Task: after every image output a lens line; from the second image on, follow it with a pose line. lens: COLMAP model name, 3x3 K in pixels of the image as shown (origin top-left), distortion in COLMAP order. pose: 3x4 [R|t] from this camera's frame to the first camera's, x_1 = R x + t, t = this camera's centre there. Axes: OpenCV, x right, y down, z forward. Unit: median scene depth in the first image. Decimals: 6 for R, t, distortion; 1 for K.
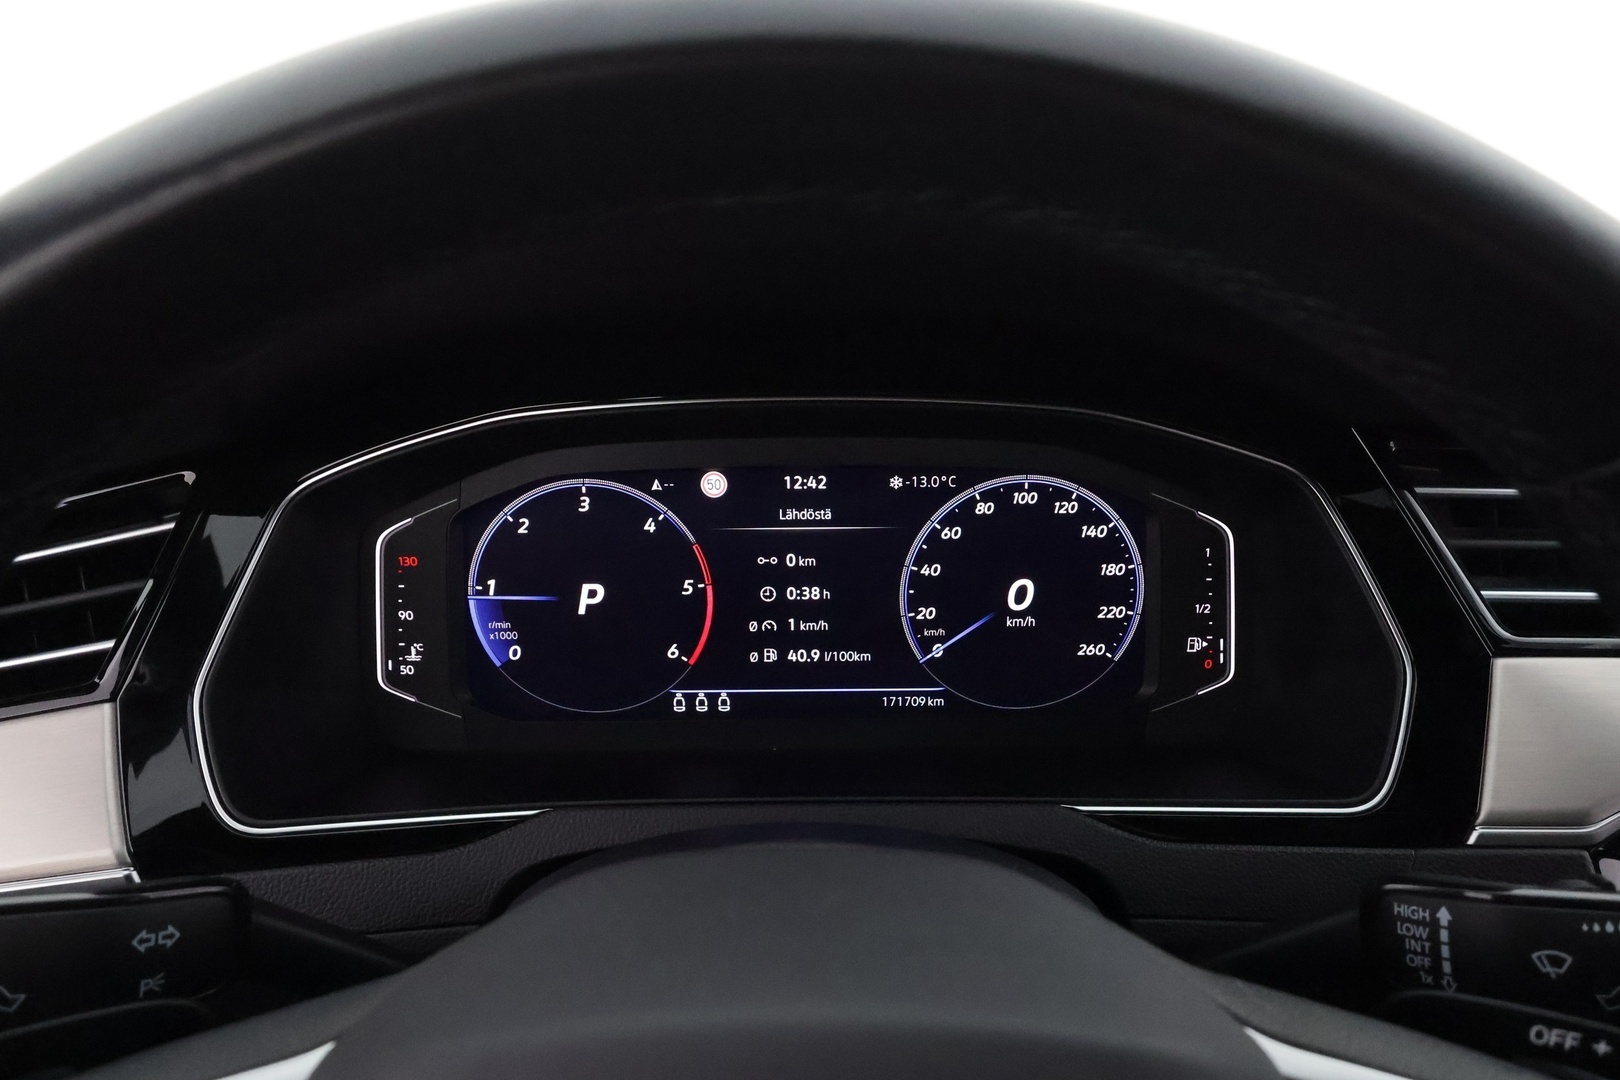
lens RADIAL K [[1044.1, 0, 810.0], [0, 1044.1, 540.0], [0, 0, 1]] dist [-0.000498, -0.001214]
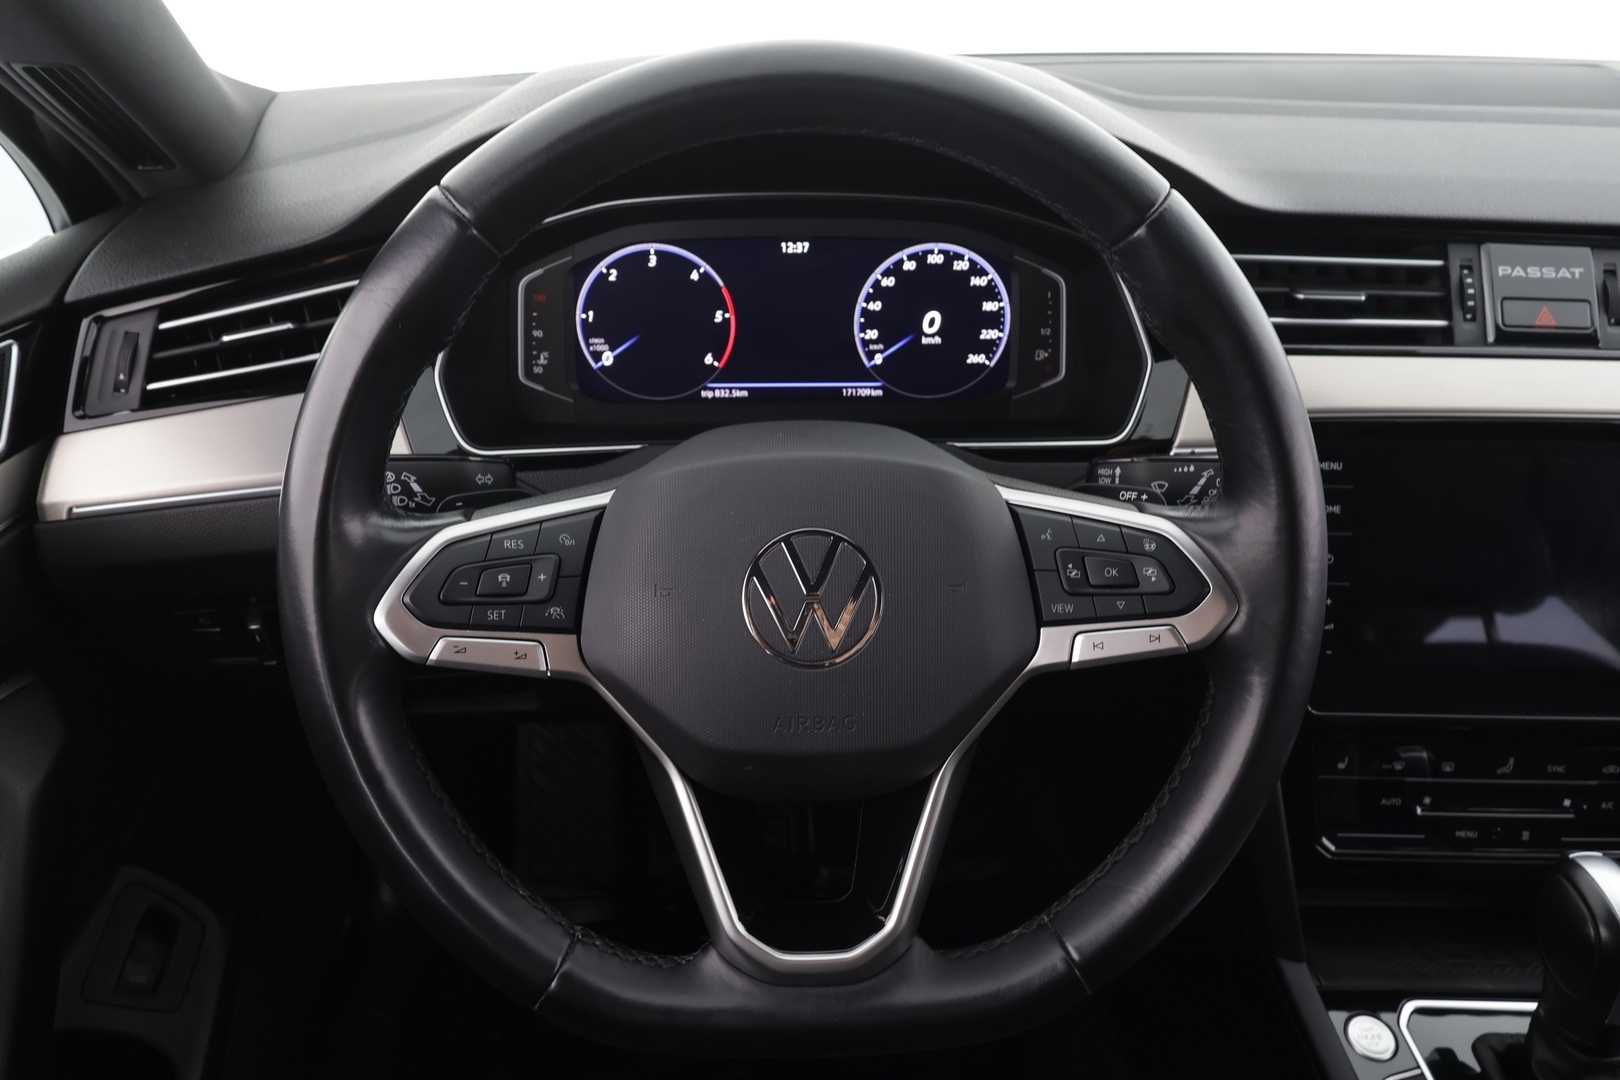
lens RADIAL K [[1149.9, 0, 810.0], [0, 1149.9, 540.0], [0, 0, 1]] dist [0.002674, -0.001049]
pose [[0.999091, -0.003123, 0.042512, -0.055438], [-0.005337, 0.980303, 0.197428, 0.033121], [-0.042292, -0.197476, 0.979395, -0.754623]]
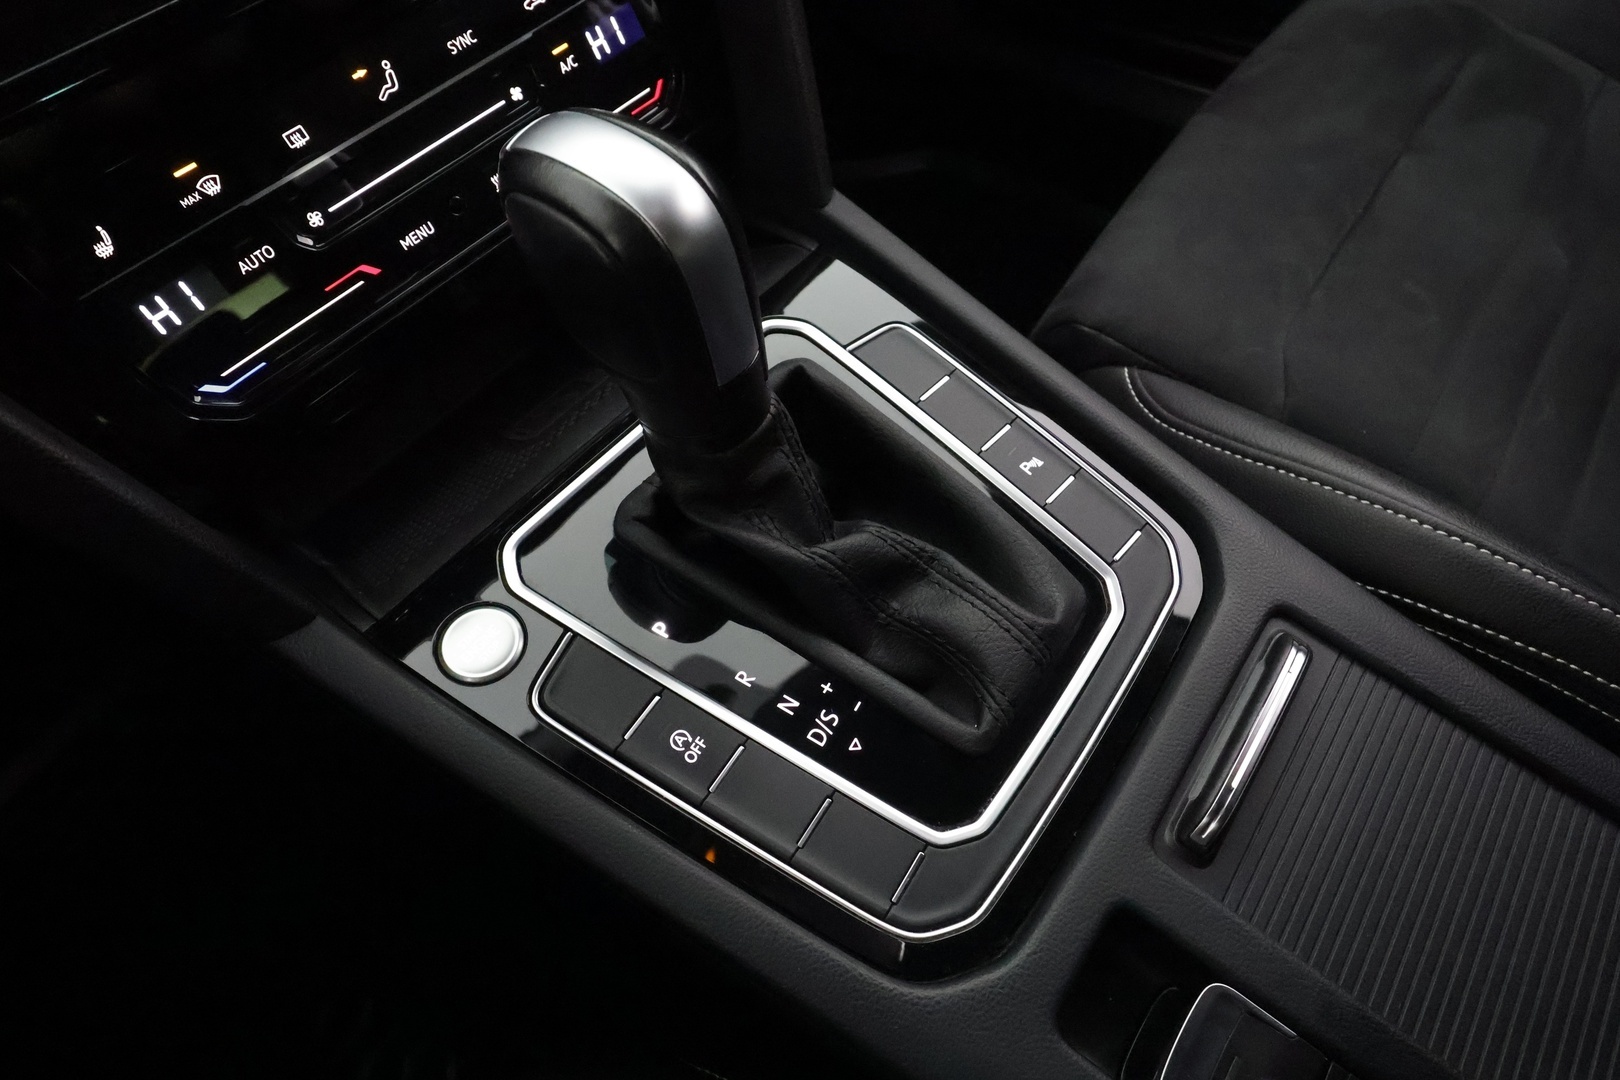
lens RADIAL K [[980.2, 0, 810.0], [0, 980.2, 540.0], [0, 0, 1]] dist [0.000402, -0.000473]
pose [[0.587946, -0.676645, 0.443251, 0.651349], [0.318954, 0.697497, 0.641690, 0.552050], [-0.743362, -0.235902, 0.625910, -0.014704]]
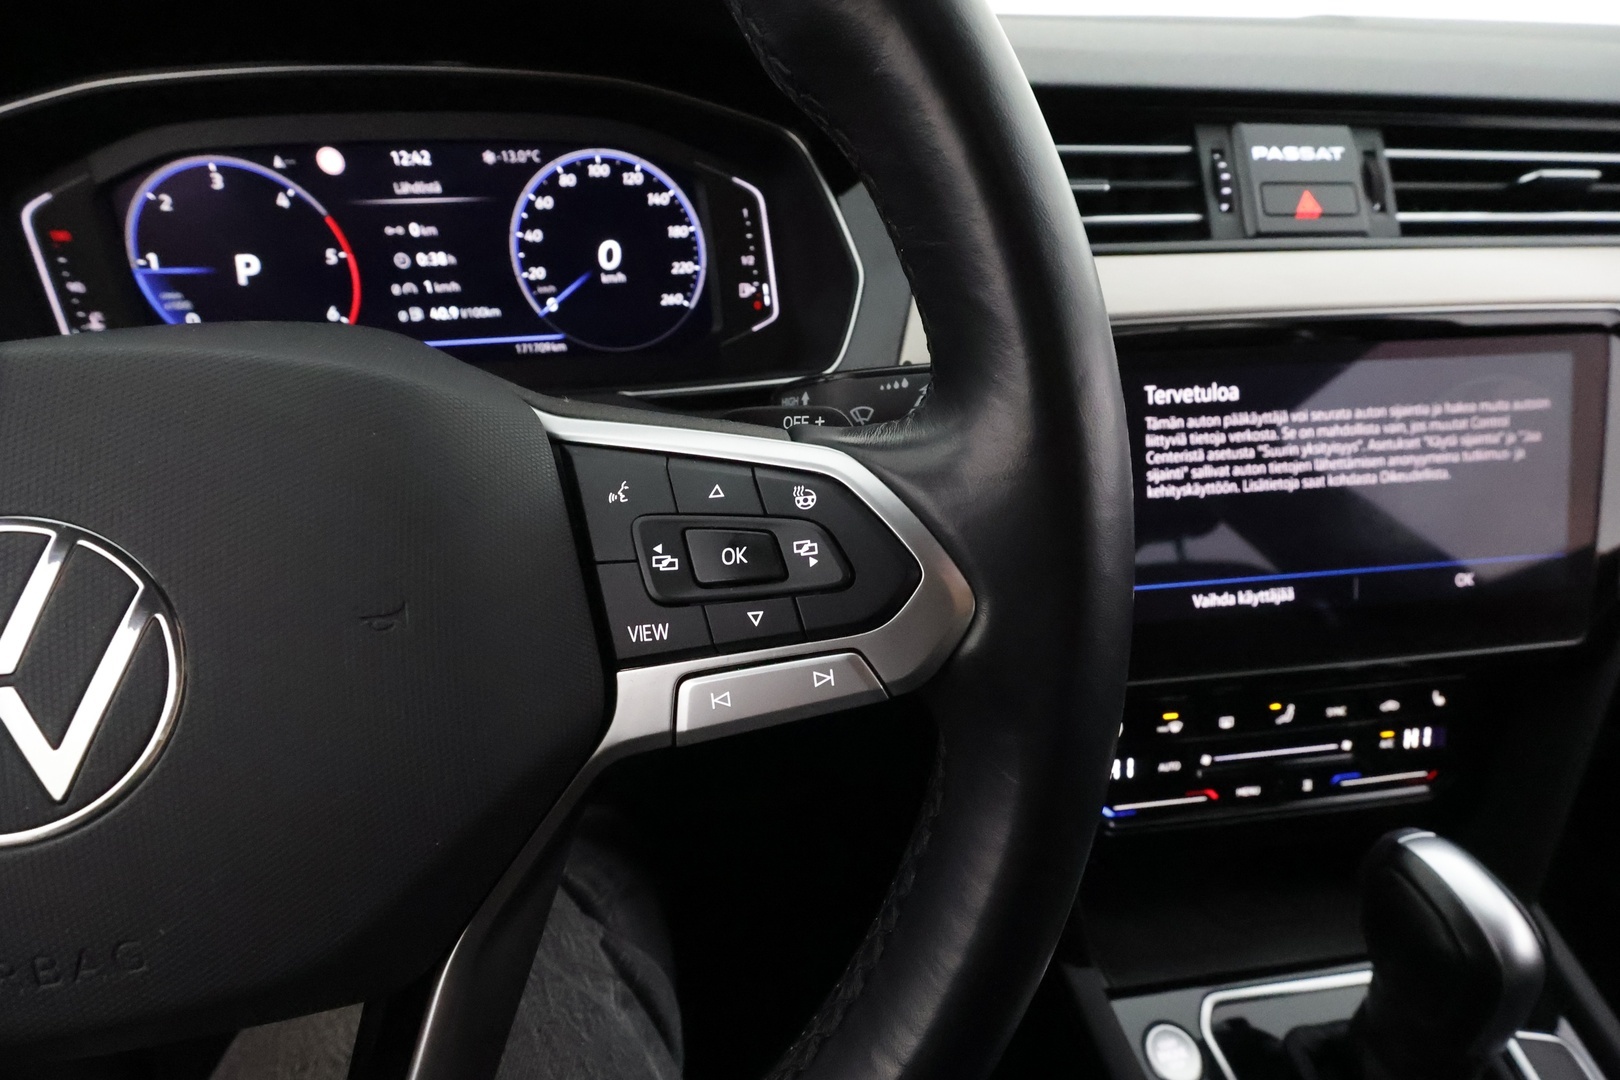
lens RADIAL K [[749.1, 0, 810.0], [0, 749.1, 540.0], [0, 0, 1]] dist [-0.003033, 0.000220]
pose [[0.984932, -0.086496, 0.149760, 0.280253], [0.050464, 0.971999, 0.229501, 0.197852], [-0.165418, -0.218486, 0.961718, -0.013907]]
